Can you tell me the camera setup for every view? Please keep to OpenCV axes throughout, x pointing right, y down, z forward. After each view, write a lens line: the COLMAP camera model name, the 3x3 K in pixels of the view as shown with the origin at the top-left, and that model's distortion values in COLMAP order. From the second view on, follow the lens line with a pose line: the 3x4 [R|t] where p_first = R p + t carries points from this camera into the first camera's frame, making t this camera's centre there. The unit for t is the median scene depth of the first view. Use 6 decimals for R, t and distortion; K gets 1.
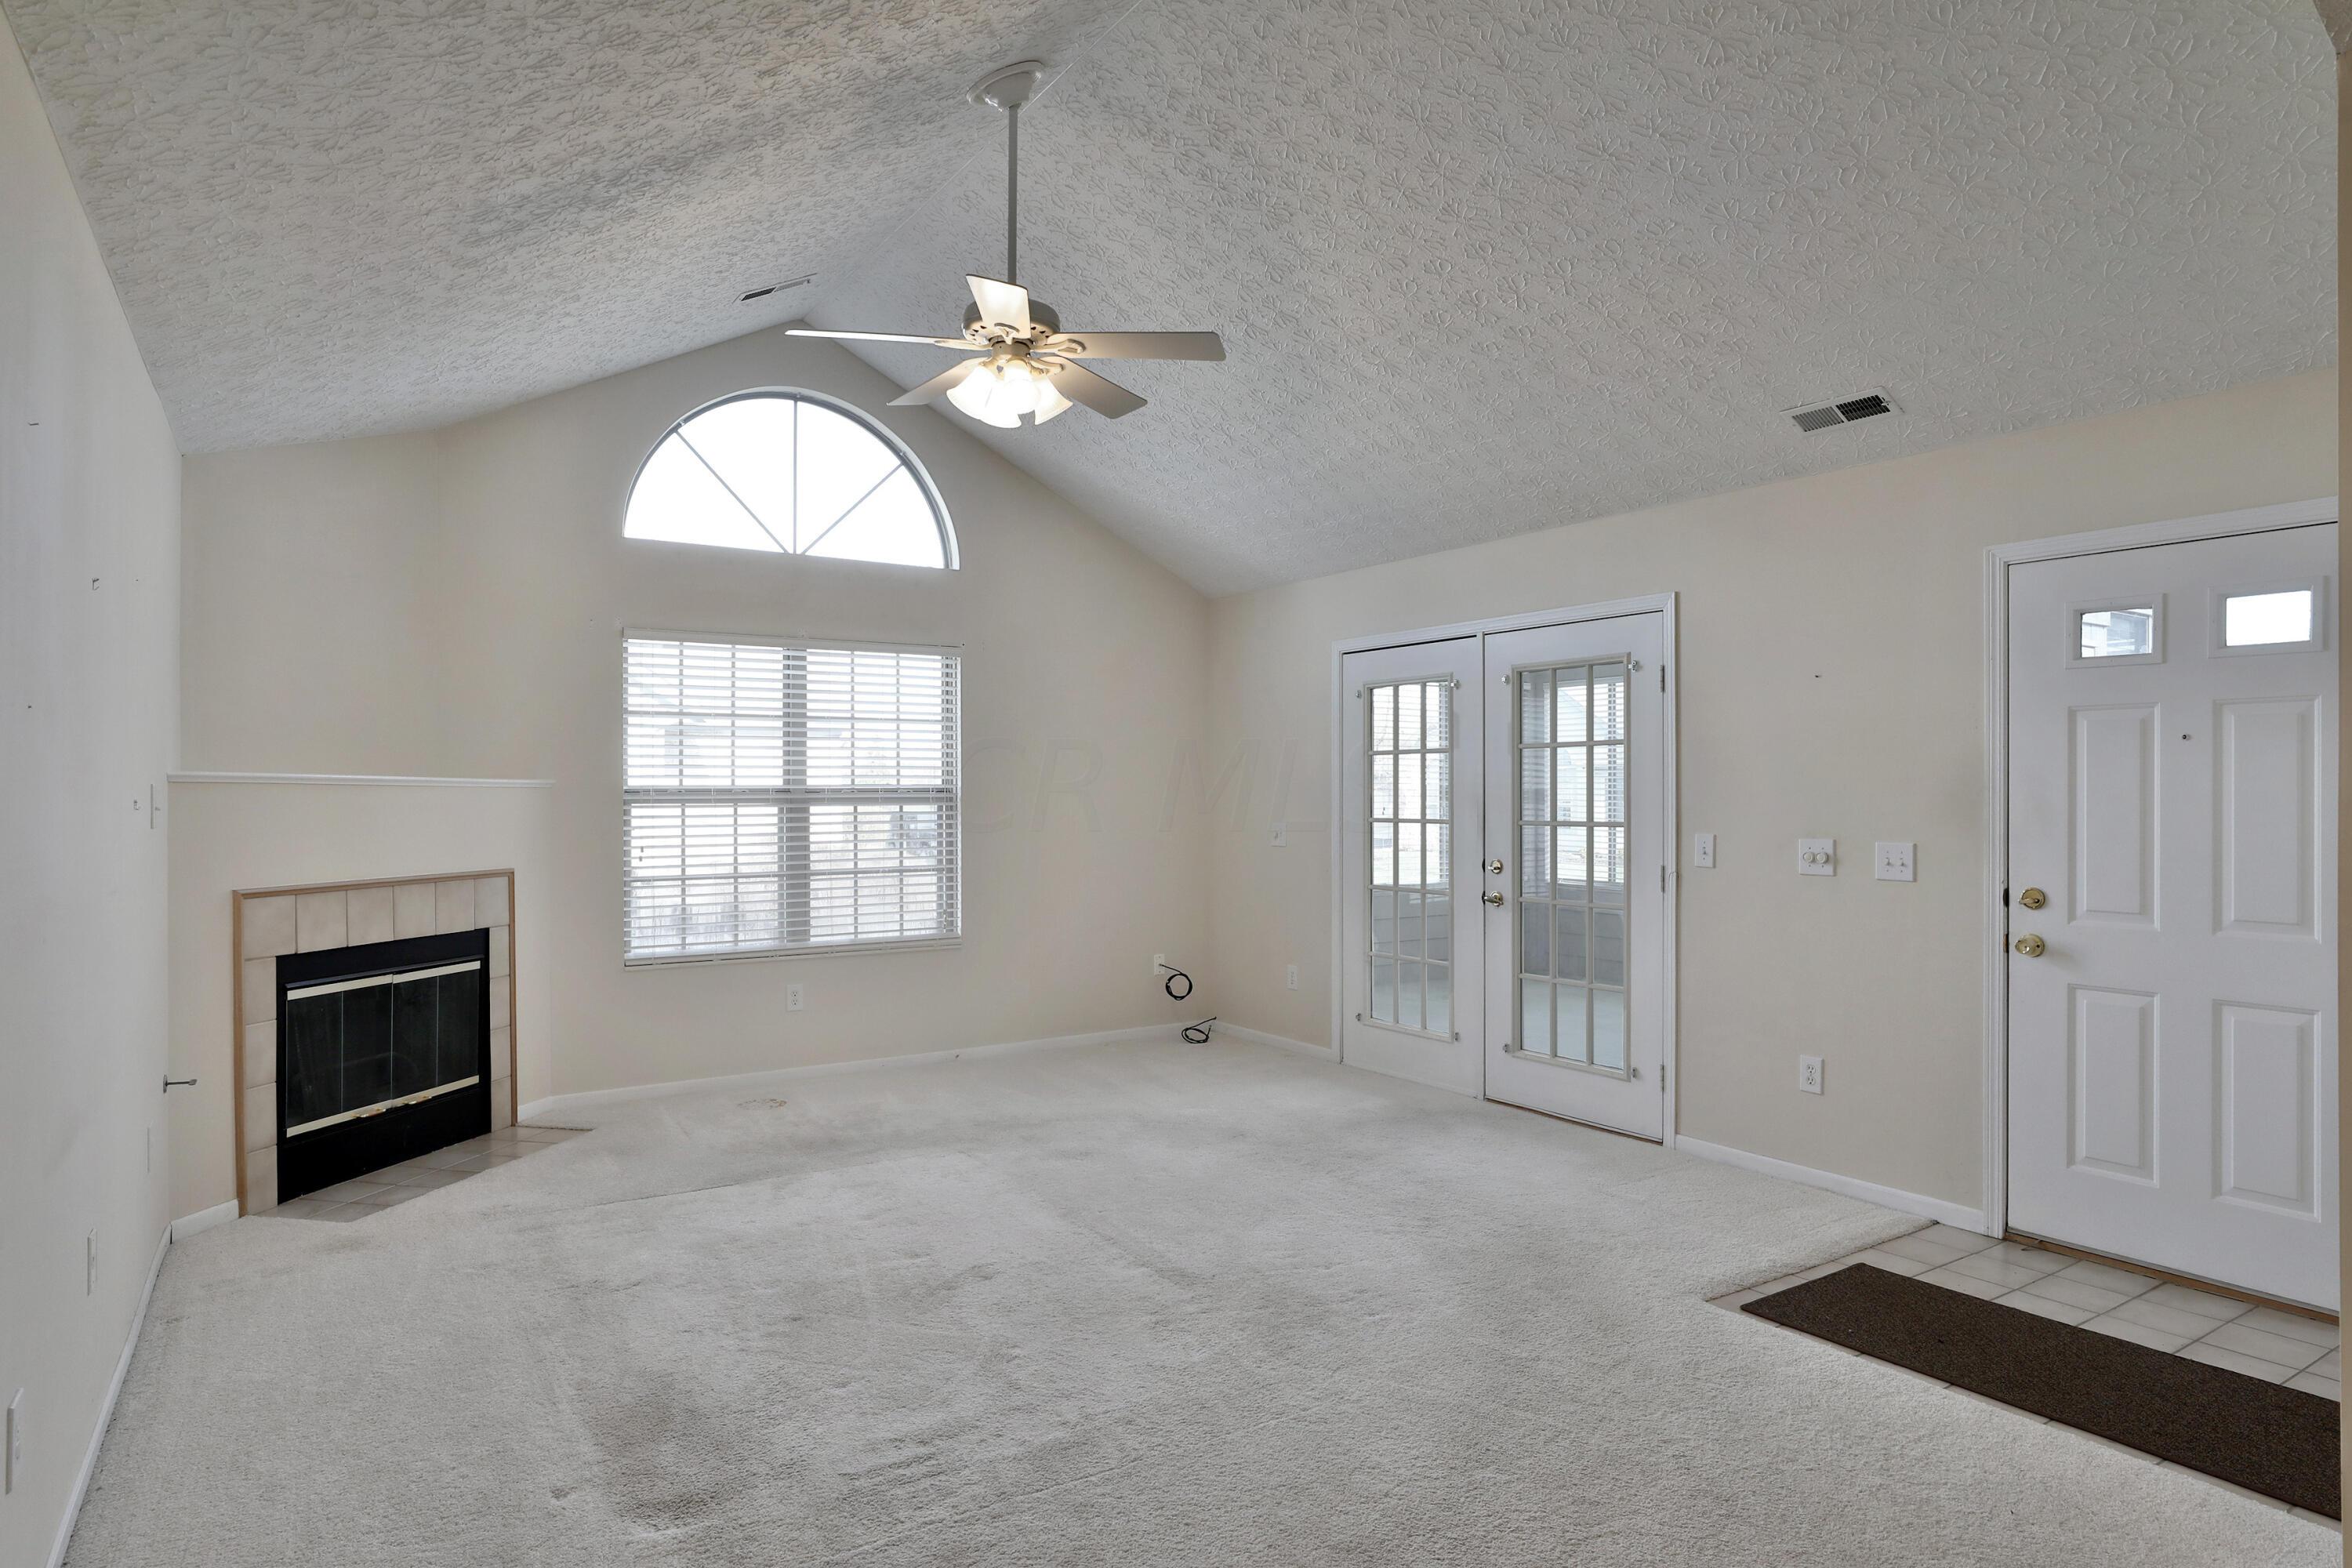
lens RADIAL K [[1341.3, 0, 1176.0], [0, 1341.3, 784.0], [0, 0, 1]] dist [0.003502, 0.000825]
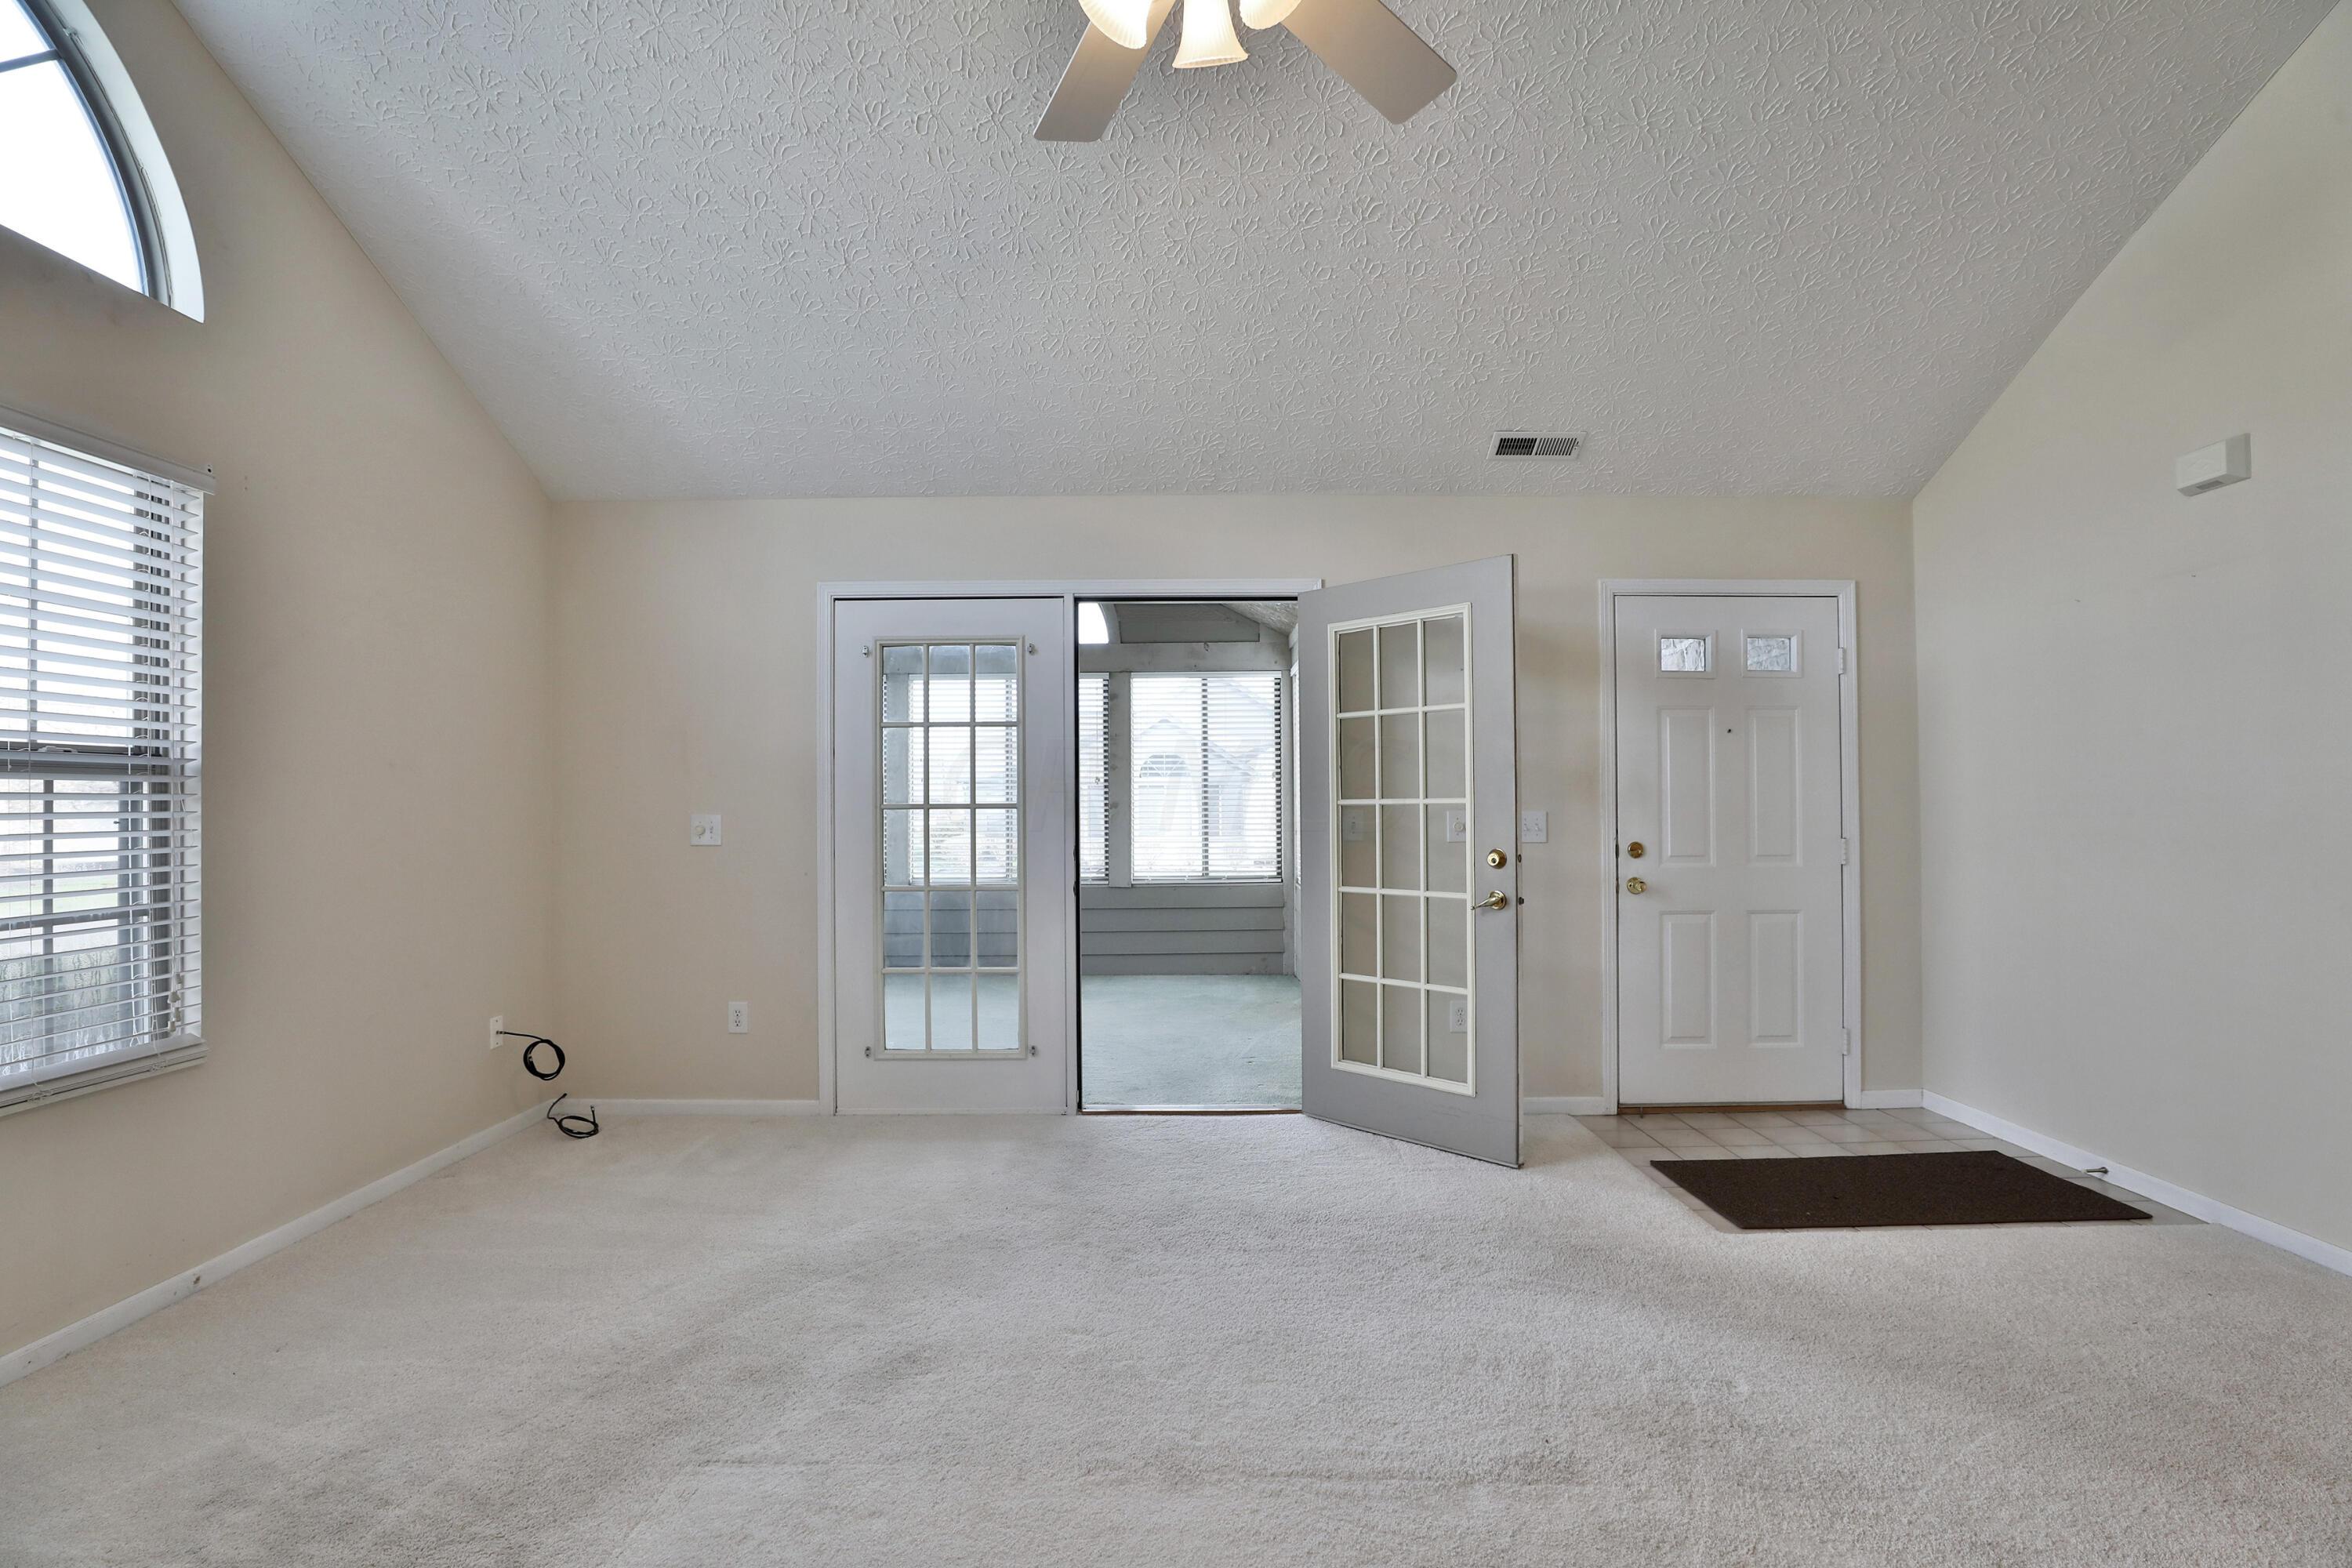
lens RADIAL K [[1097.2, 0, 1181.0], [0, 1097.2, 794.4], [0, 0, 1]] dist [-0.030821, 0.010993]
pose [[0.542016, 0.000923, 0.840367, -0.493801], [-0.003744, 0.999992, 0.001317, 0.031145], [-0.840360, -0.003860, 0.542016, 0.783668]]
